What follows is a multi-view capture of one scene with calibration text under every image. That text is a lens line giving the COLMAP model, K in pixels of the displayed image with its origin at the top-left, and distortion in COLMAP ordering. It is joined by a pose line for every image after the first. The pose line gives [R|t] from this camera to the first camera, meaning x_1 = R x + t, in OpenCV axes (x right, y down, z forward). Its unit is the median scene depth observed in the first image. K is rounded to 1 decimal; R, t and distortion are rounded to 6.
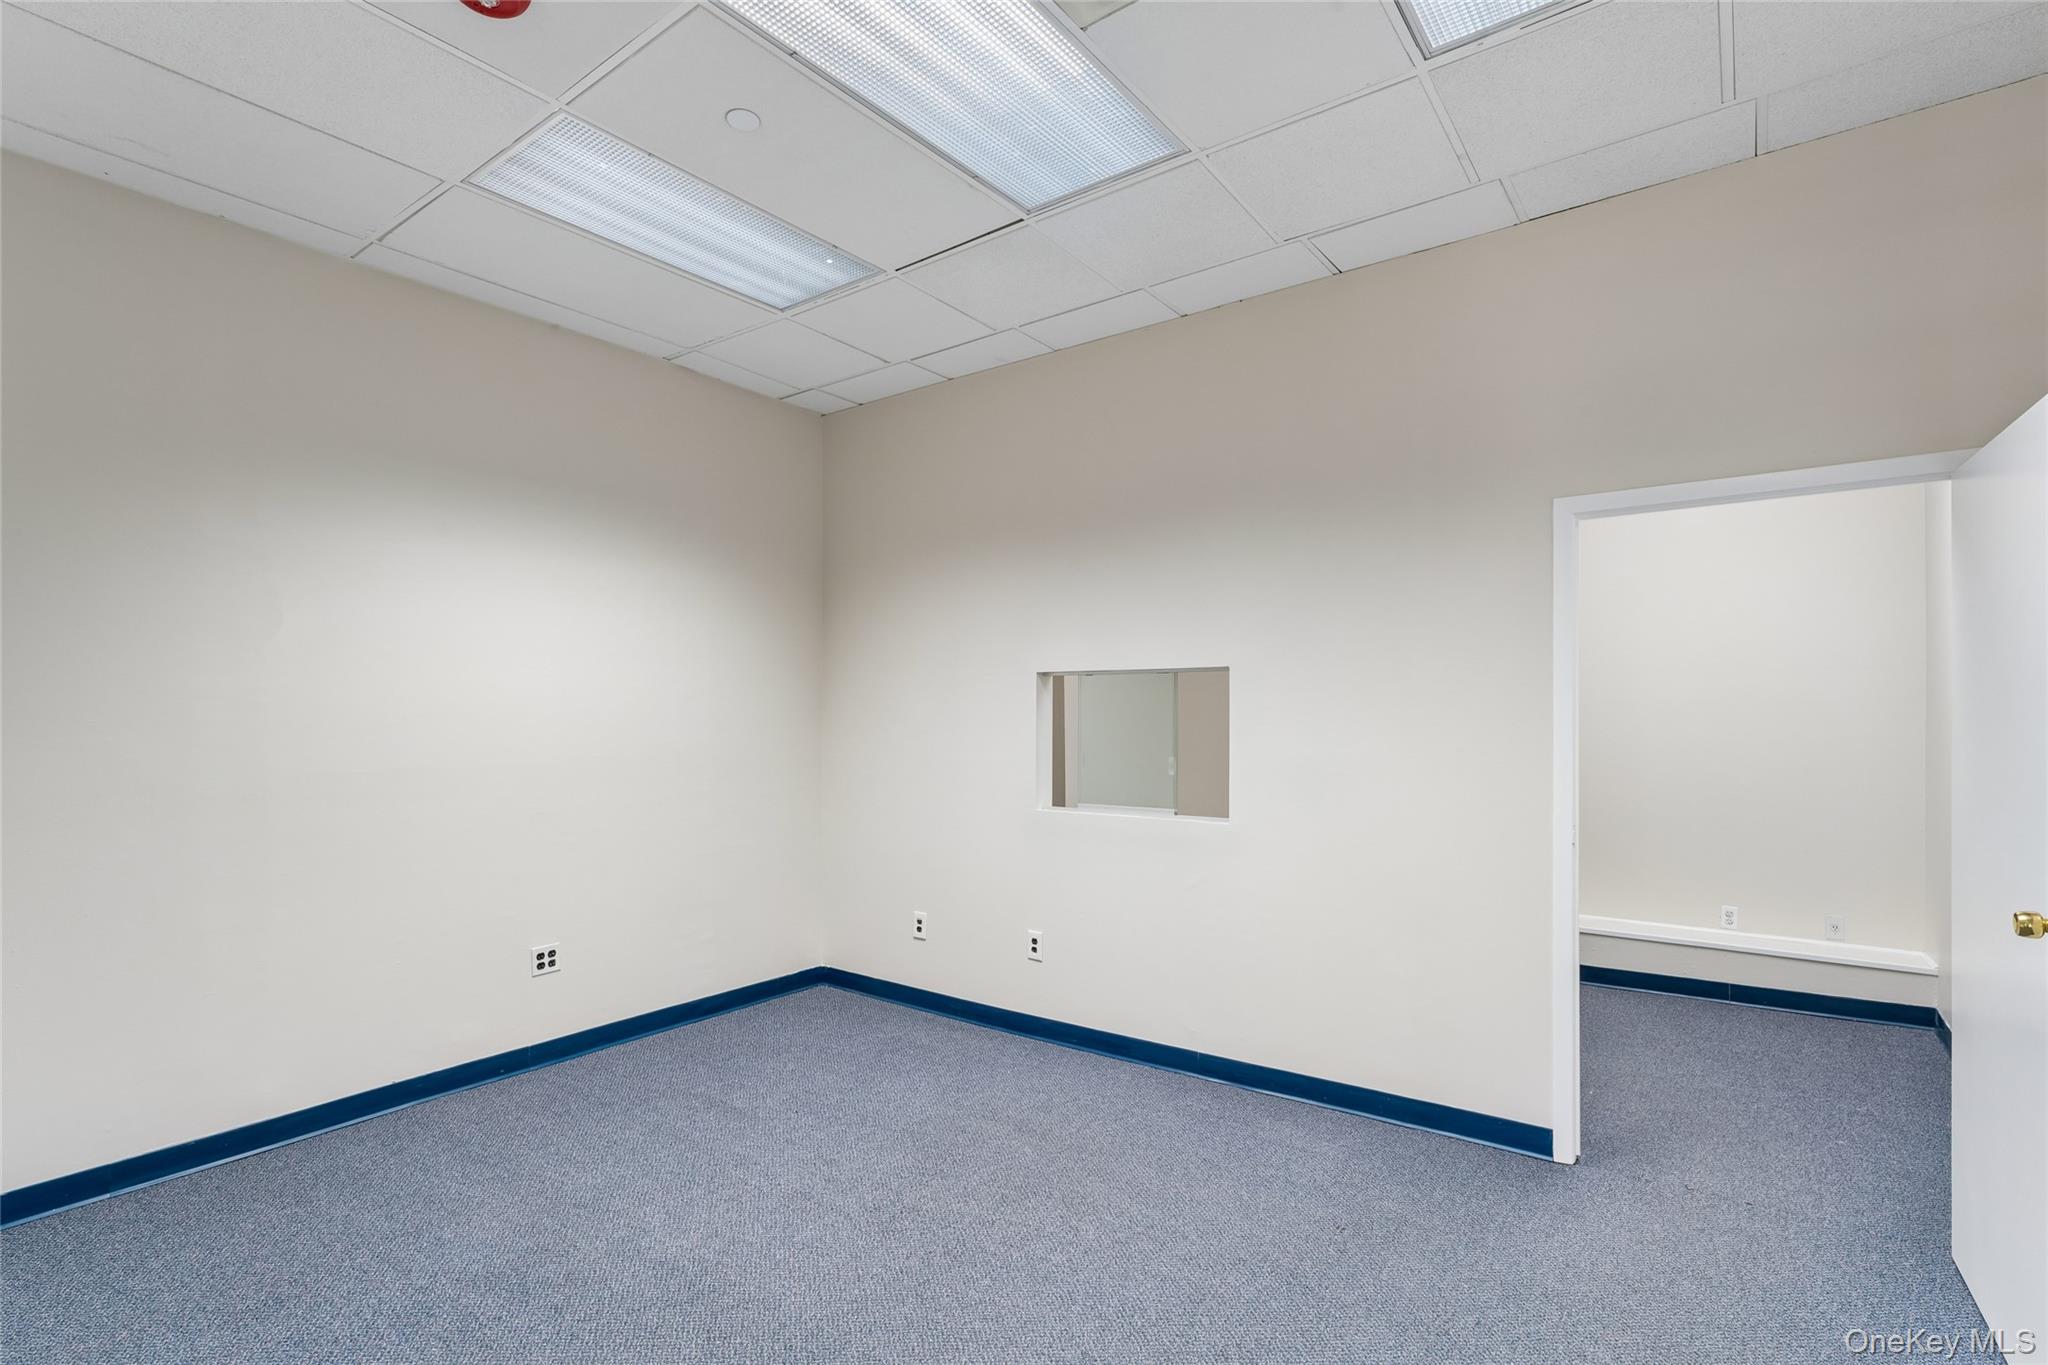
lens RADIAL K [[956.4, 0, 1019.3], [0, 956.4, 713.7], [0, 0, 1]] dist [-0.001660, 0.000152]
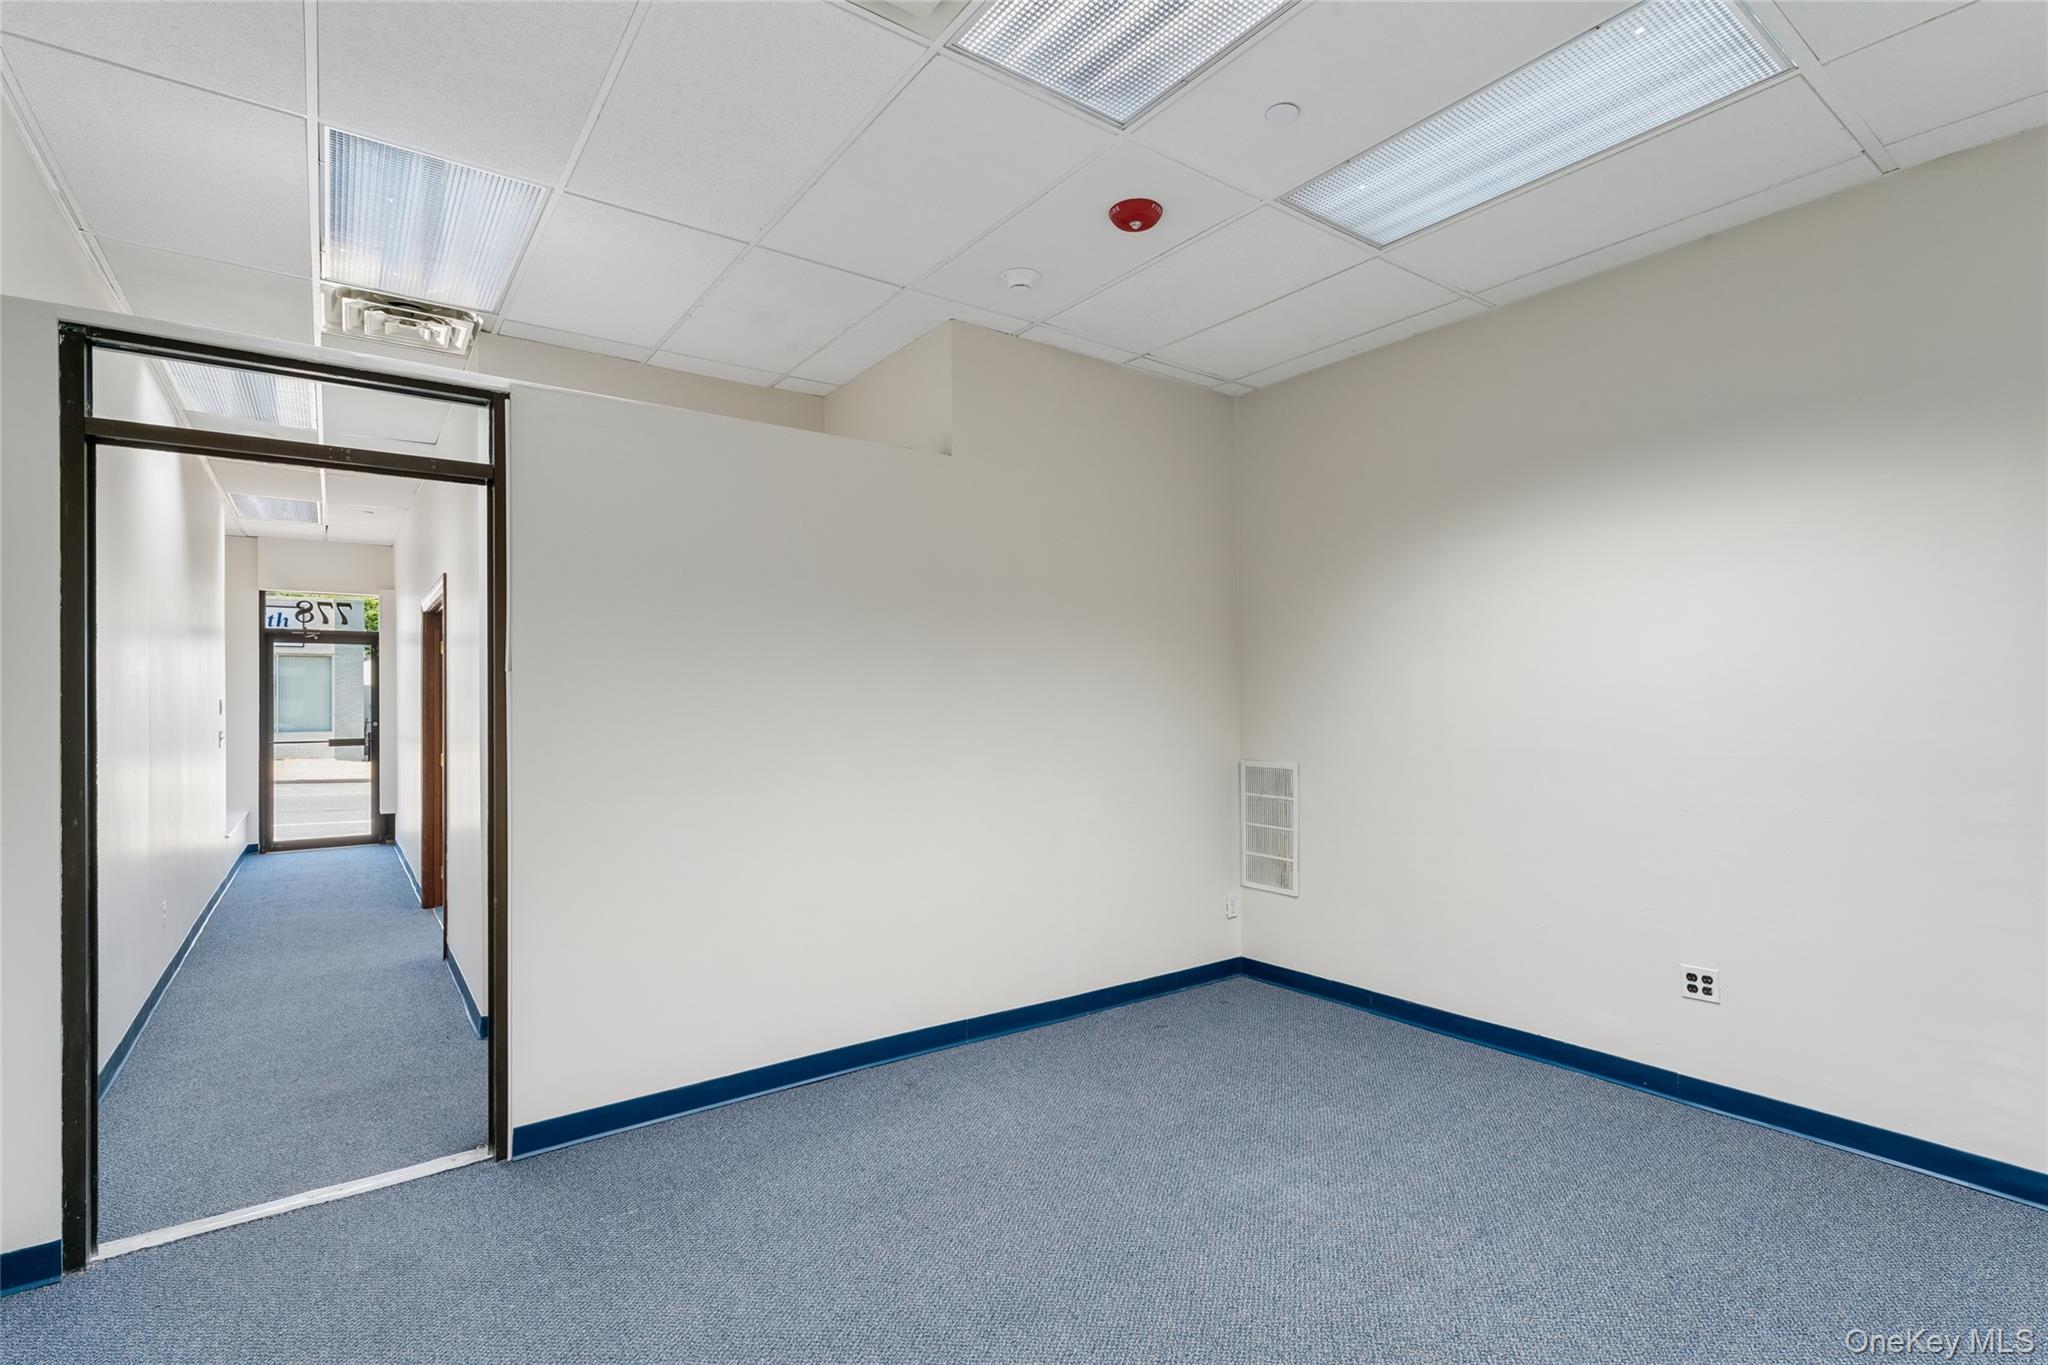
lens RADIAL K [[950.7, 0, 1027.0], [0, 950.7, 691.5], [0, 0, 1]] dist [-0.002752, 0.001506]
pose [[-0.280551, -0.001919, -0.959837, 0.597253], [0.003657, 0.999989, -0.003068, -0.004938], [0.959832, -0.004371, -0.280541, 0.806303]]
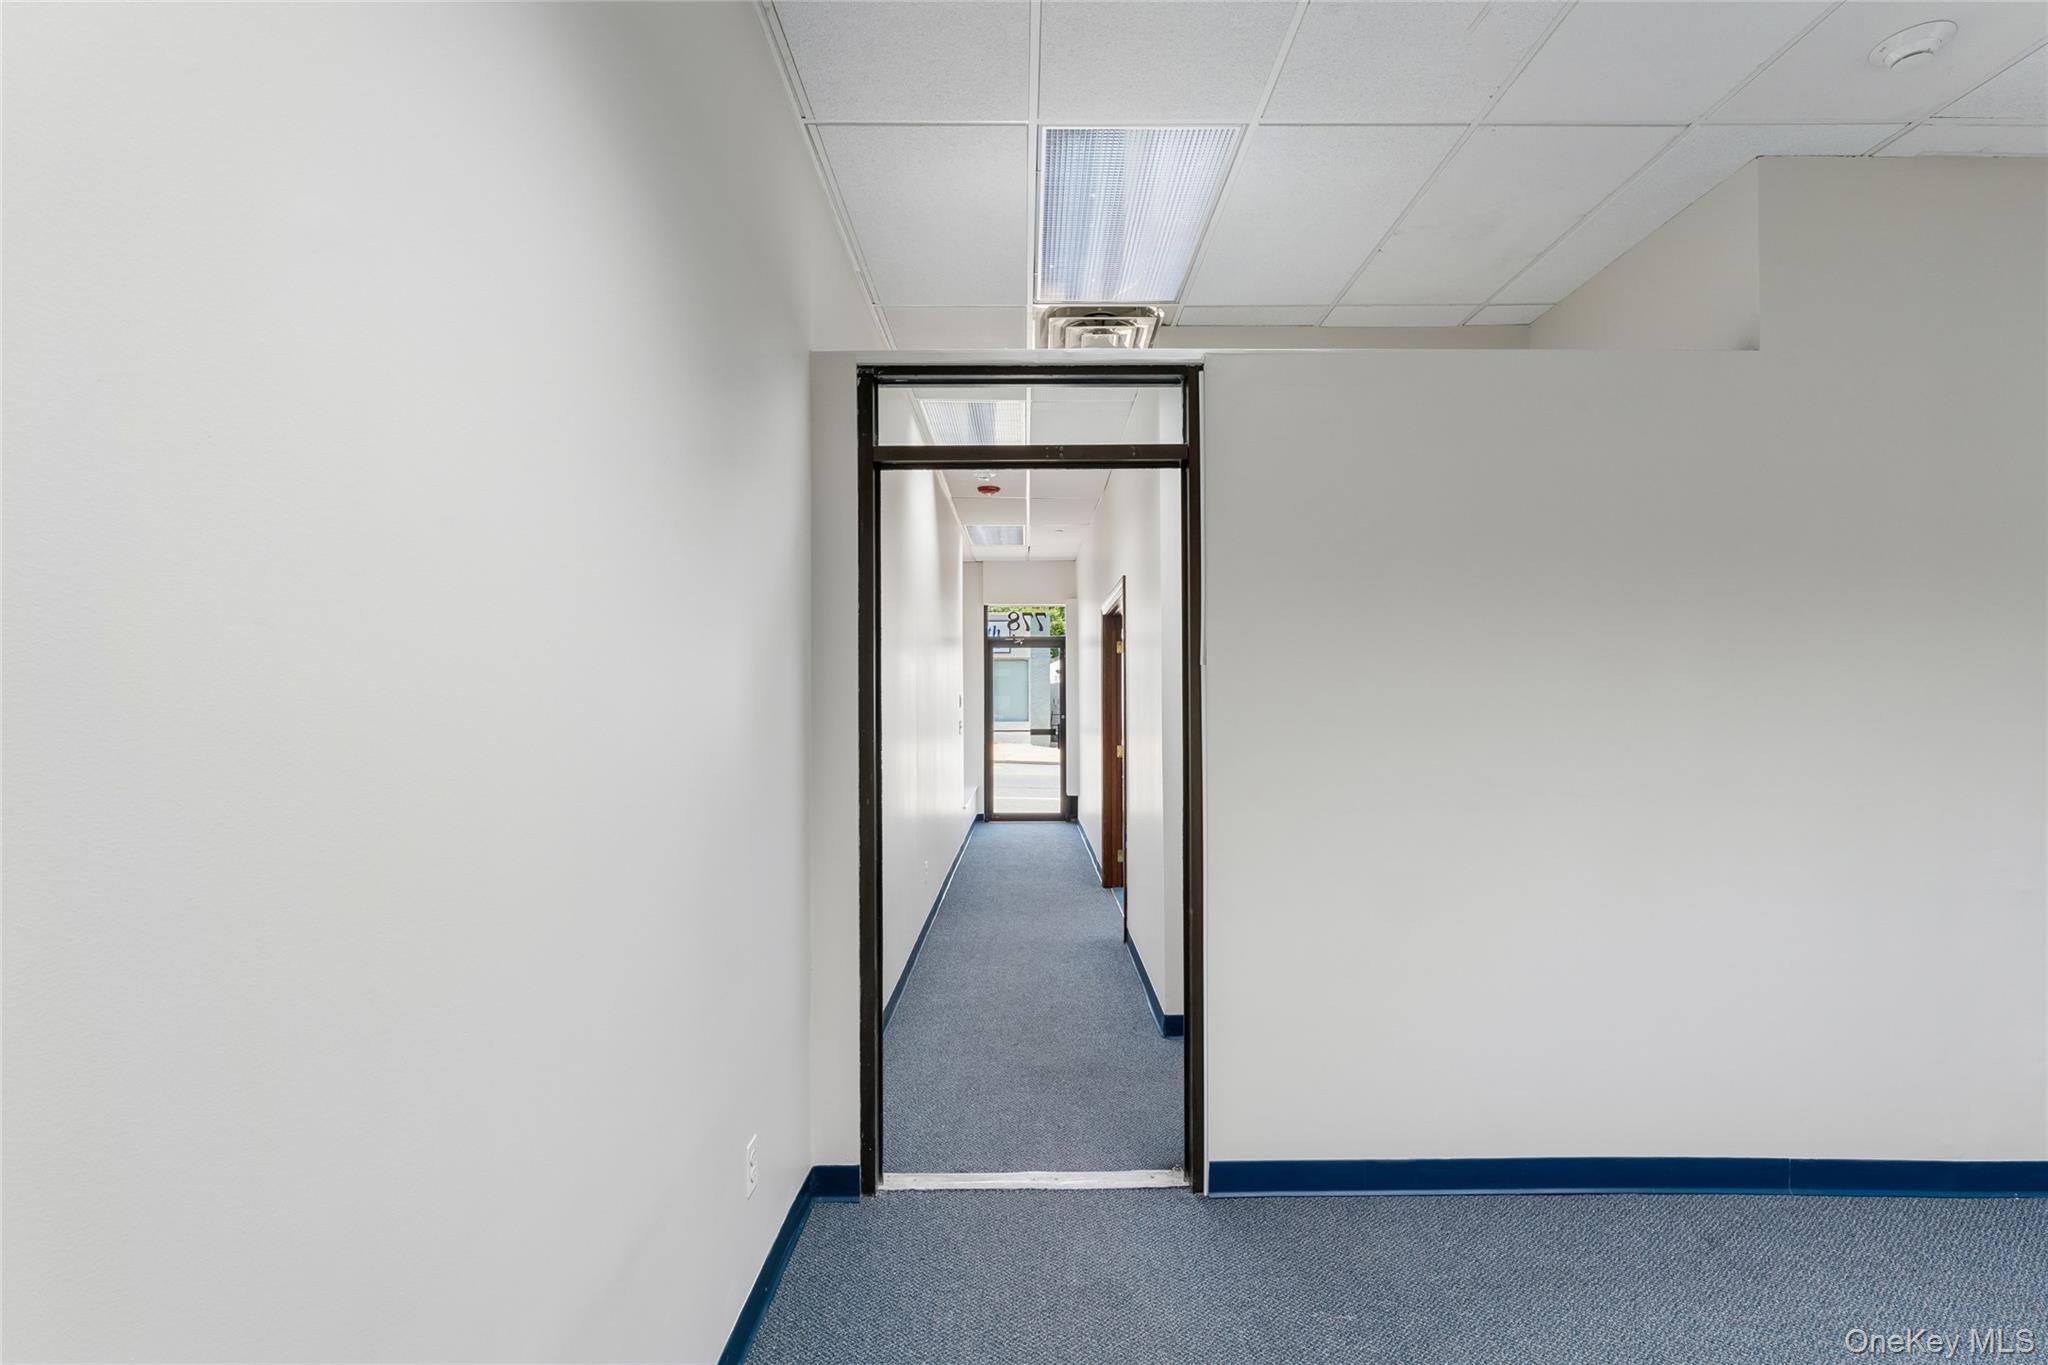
lens RADIAL K [[950.7, 0, 1027.0], [0, 950.7, 691.5], [0, 0, 1]] dist [-0.002752, 0.001506]
pose [[-0.793268, 0.000990, -0.608871, 0.494480], [0.002794, 0.999994, -0.002014, -0.003791], [0.608866, -0.003299, -0.793266, 0.639133]]
